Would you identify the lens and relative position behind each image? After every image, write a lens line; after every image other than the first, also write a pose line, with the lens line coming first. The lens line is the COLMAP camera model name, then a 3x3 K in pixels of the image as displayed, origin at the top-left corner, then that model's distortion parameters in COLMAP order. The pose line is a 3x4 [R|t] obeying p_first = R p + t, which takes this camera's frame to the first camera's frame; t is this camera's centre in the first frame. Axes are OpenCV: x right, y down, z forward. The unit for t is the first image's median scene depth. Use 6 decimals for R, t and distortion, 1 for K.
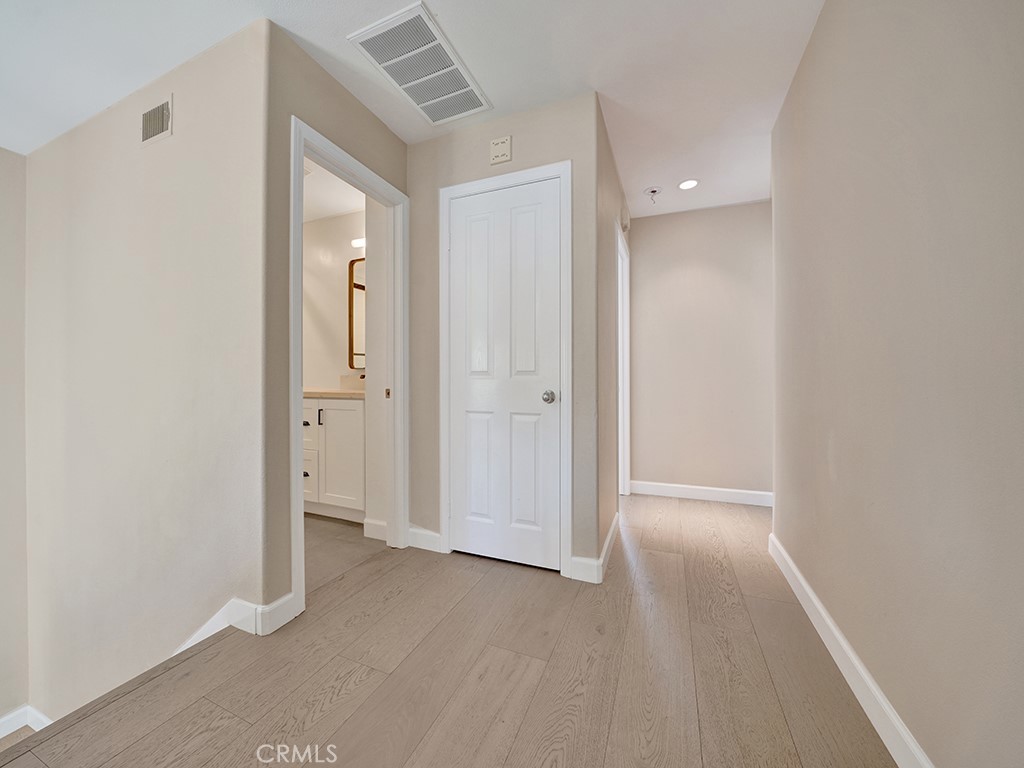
lens RADIAL K [[375.2, 0, 513.6], [0, 375.2, 382.5], [0, 0, 1]] dist [-0.002281, -0.000140]
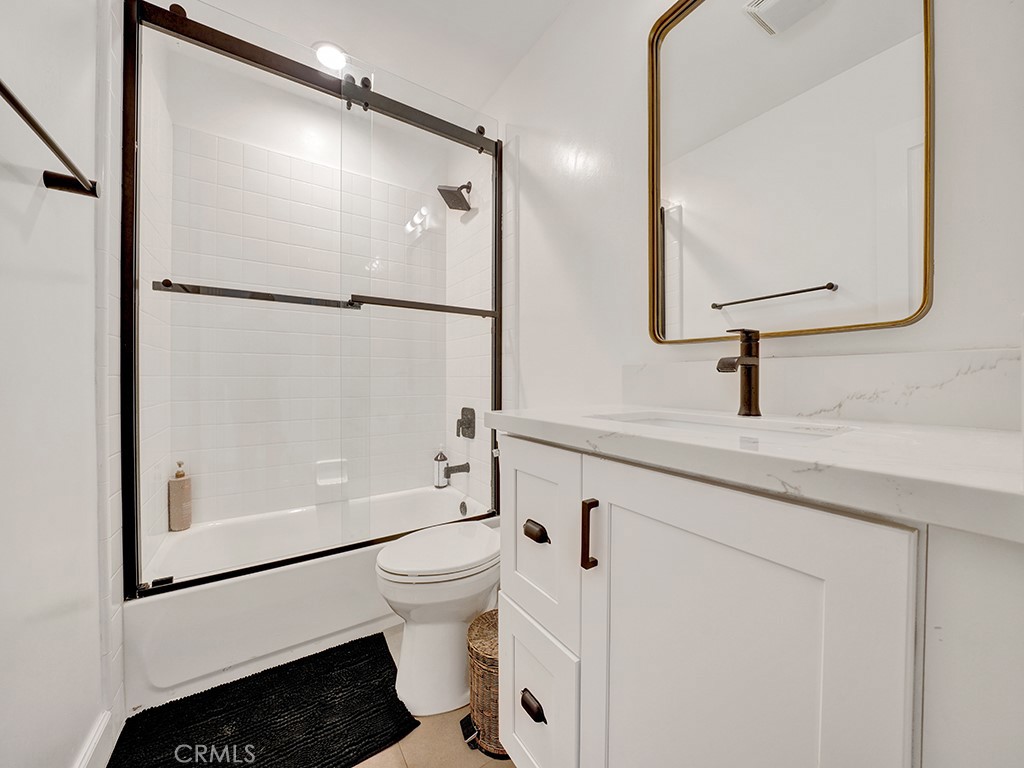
lens RADIAL K [[375.2, 0, 510.5], [0, 375.2, 382.5], [0, 0, 1]] dist [-0.002281, -0.000140]
pose [[0.830329, 0.002664, -0.557267, -0.424355], [0.001876, 0.999970, 0.007576, -0.004967], [0.557271, -0.007336, 0.830299, 0.774904]]
